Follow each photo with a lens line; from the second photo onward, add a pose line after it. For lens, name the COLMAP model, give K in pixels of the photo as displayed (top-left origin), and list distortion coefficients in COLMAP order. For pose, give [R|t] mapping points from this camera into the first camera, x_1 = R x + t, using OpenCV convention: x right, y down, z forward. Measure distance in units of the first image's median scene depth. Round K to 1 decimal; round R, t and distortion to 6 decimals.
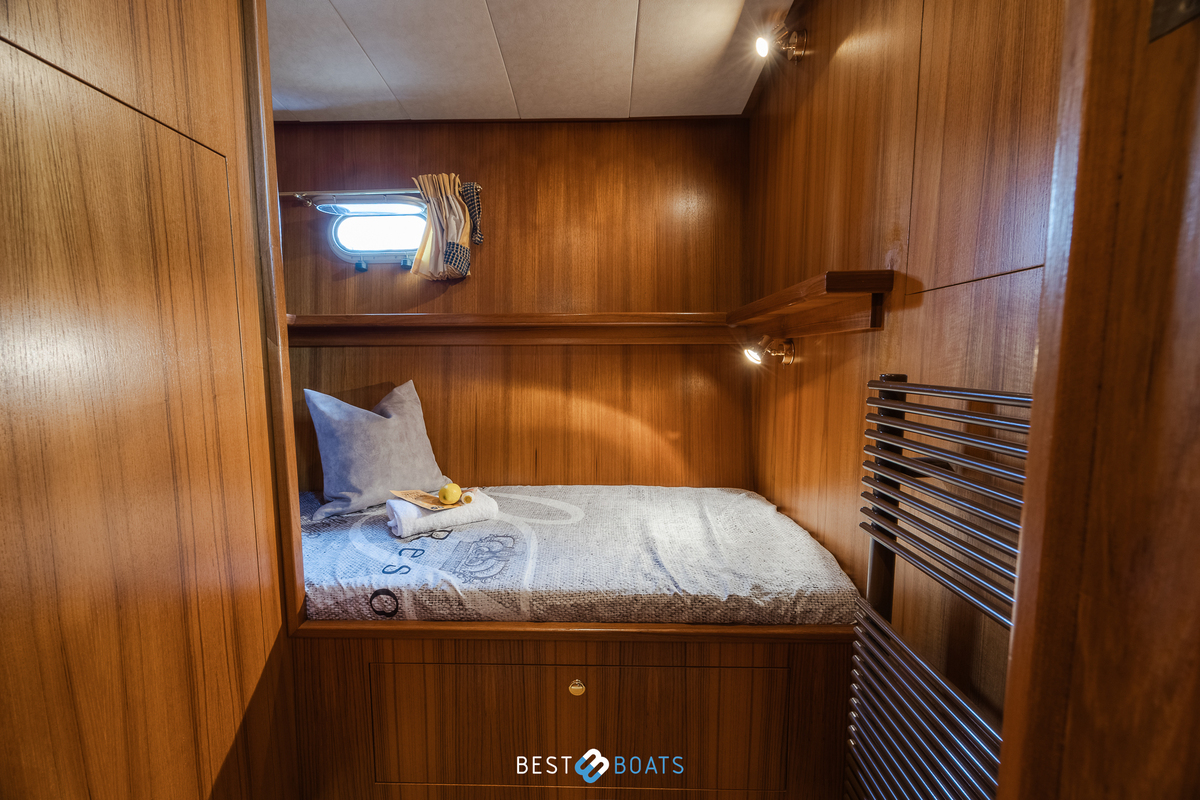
lens RADIAL K [[458.9, 0, 598.4], [0, 458.9, 404.8], [0, 0, 1]] dist [-0.001346, -0.000045]
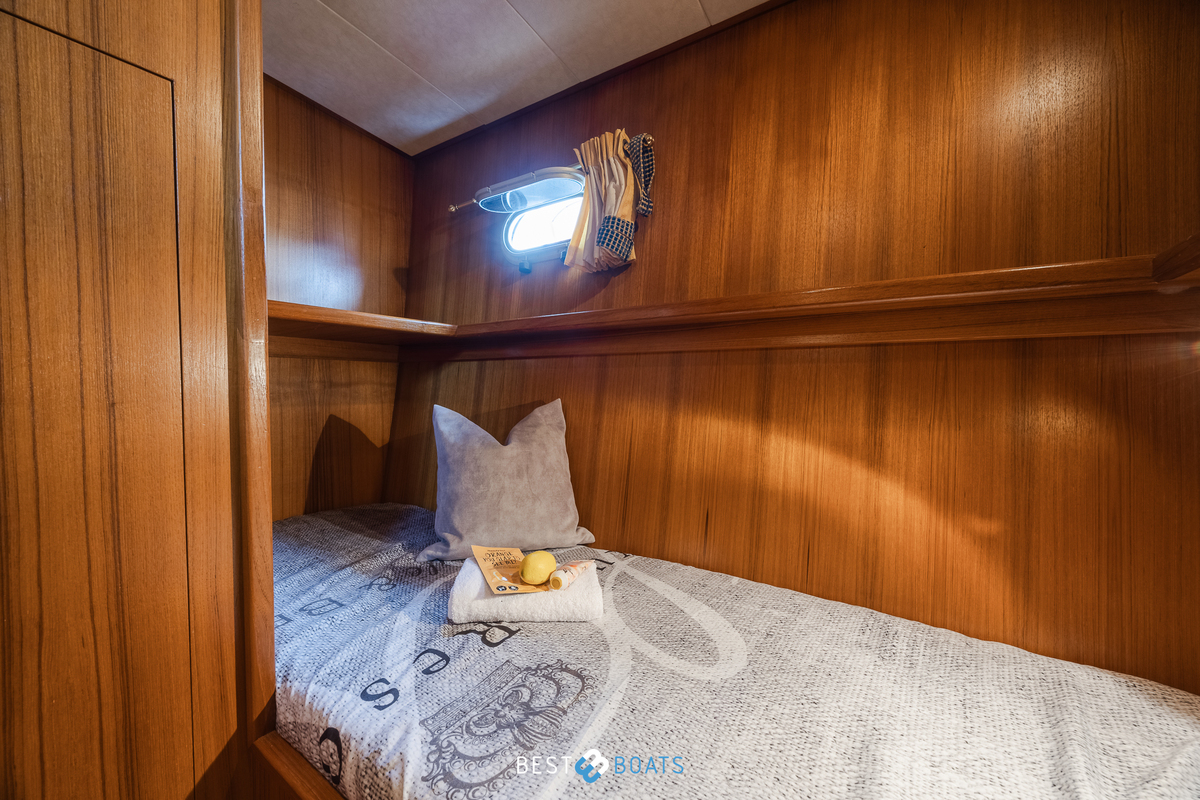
lens RADIAL K [[458.9, 0, 598.4], [0, 458.9, 404.8], [0, 0, 1]] dist [-0.001346, -0.000045]
pose [[0.838335, 0.031011, -0.544273, 0.099726], [-0.062140, 0.997309, -0.038890, -0.020006], [0.541603, 0.066424, 0.838006, 0.446873]]
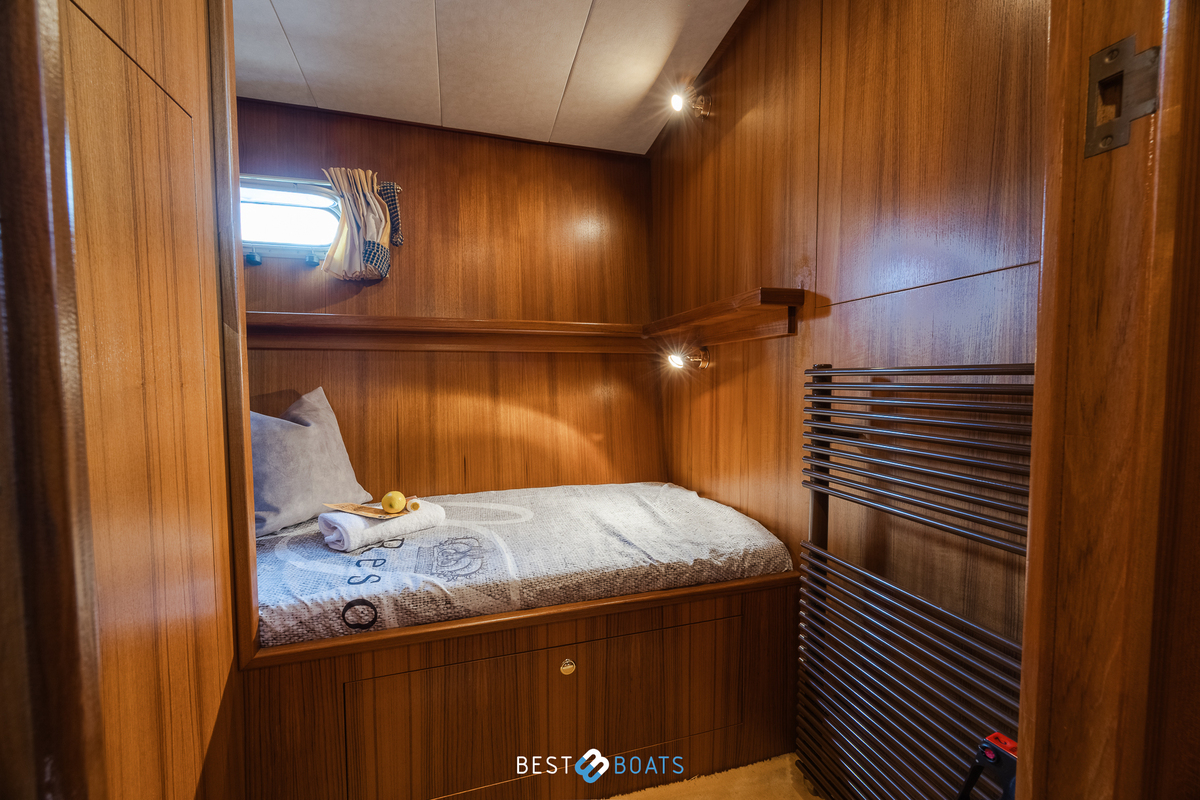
lens RADIAL K [[458.9, 0, 598.4], [0, 458.9, 404.8], [0, 0, 1]] dist [-0.001346, -0.000045]
pose [[0.952862, -0.016626, 0.302948, -0.192978], [0.030564, 0.998678, -0.041325, 0.043182], [-0.301860, 0.048636, 0.952111, -0.032278]]
